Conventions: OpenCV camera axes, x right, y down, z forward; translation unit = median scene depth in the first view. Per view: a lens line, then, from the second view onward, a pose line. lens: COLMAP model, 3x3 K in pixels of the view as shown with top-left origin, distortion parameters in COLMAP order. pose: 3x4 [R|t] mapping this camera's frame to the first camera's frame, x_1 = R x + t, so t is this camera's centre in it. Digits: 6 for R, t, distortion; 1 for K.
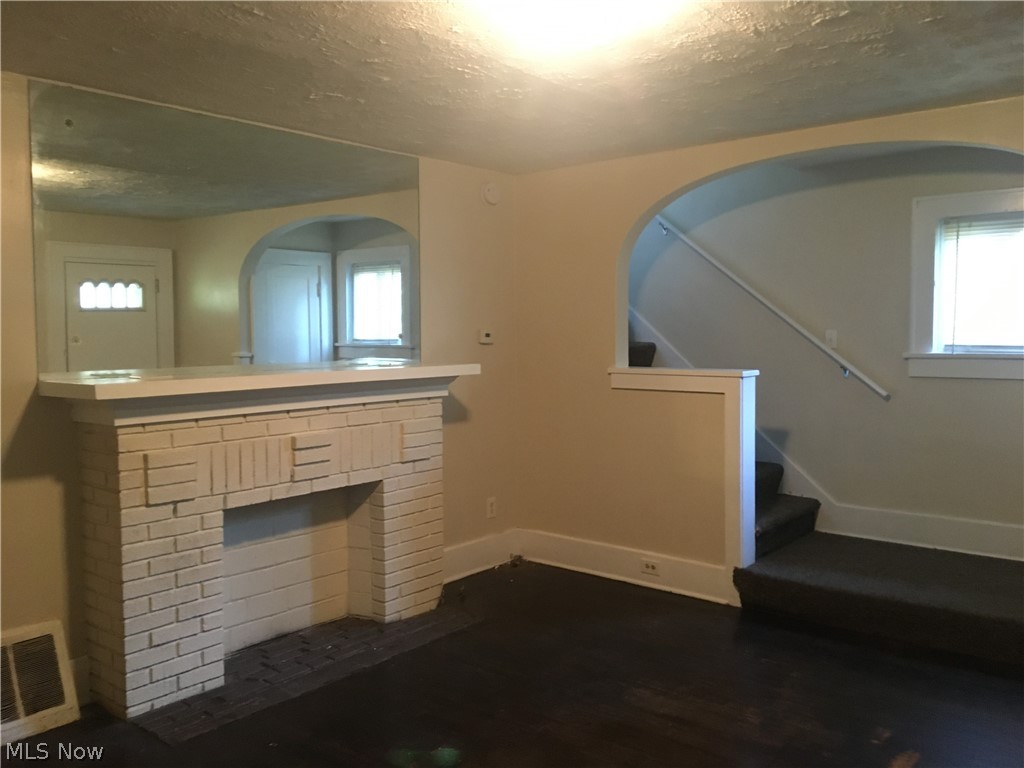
lens RADIAL K [[882.5, 0, 515.9], [0, 882.5, 379.7], [0, 0, 1]] dist [0.091473, -0.137503]
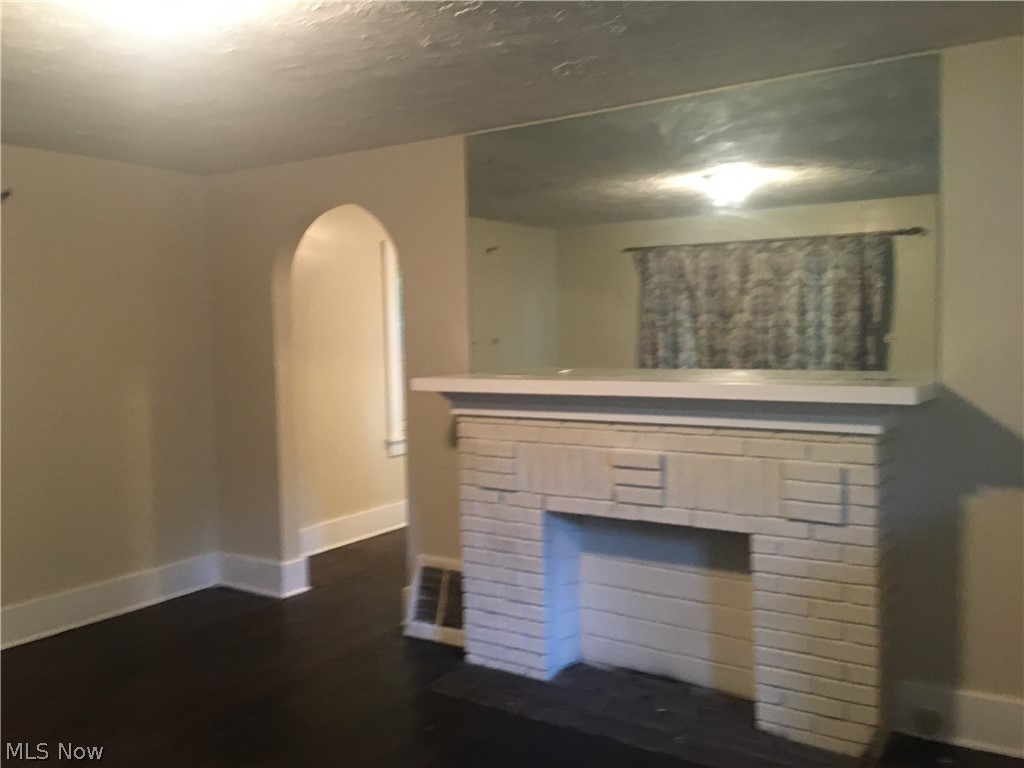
lens RADIAL K [[882.5, 0, 507.6], [0, 882.5, 382.0], [0, 0, 1]] dist [0.091473, -0.137503]
pose [[0.096022, 0.058677, -0.993648, 0.578522], [-0.043245, 0.997564, 0.054729, -0.046631], [0.994439, 0.037715, 0.098326, 0.740083]]
